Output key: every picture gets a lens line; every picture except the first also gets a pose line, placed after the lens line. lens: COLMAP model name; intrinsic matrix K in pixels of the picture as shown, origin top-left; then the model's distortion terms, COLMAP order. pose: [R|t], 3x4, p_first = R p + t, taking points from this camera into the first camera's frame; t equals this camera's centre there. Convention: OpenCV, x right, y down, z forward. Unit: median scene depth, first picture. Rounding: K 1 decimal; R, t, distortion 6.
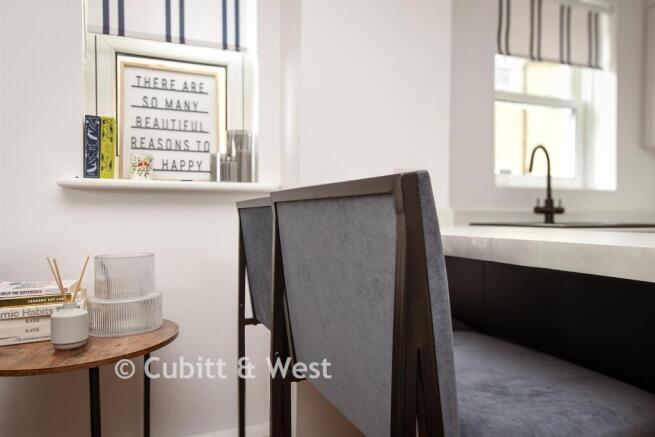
lens RADIAL K [[464.5, 0, 327.5], [0, 464.5, 218.5], [0, 0, 1]] dist [0.001721, 0.000864]
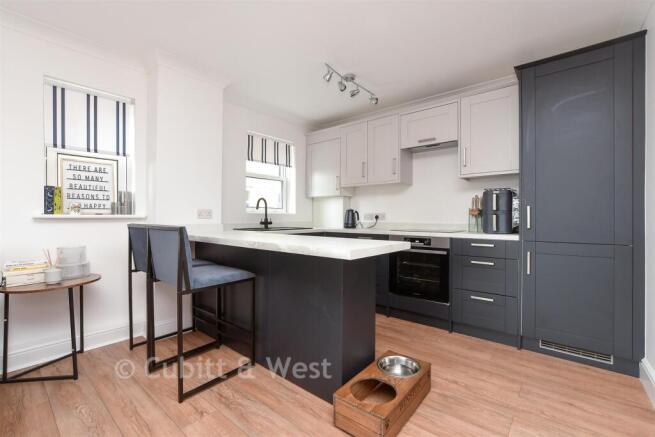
lens RADIAL K [[286.3, 0, 327.5], [0, 286.3, 218.5], [0, 0, 1]] dist [-0.017429, 0.000135]
pose [[0.883606, -0.002492, 0.468225, 0.035892], [0.001462, 0.999996, 0.002563, -0.056189], [-0.468229, -0.001580, 0.883606, -0.712614]]
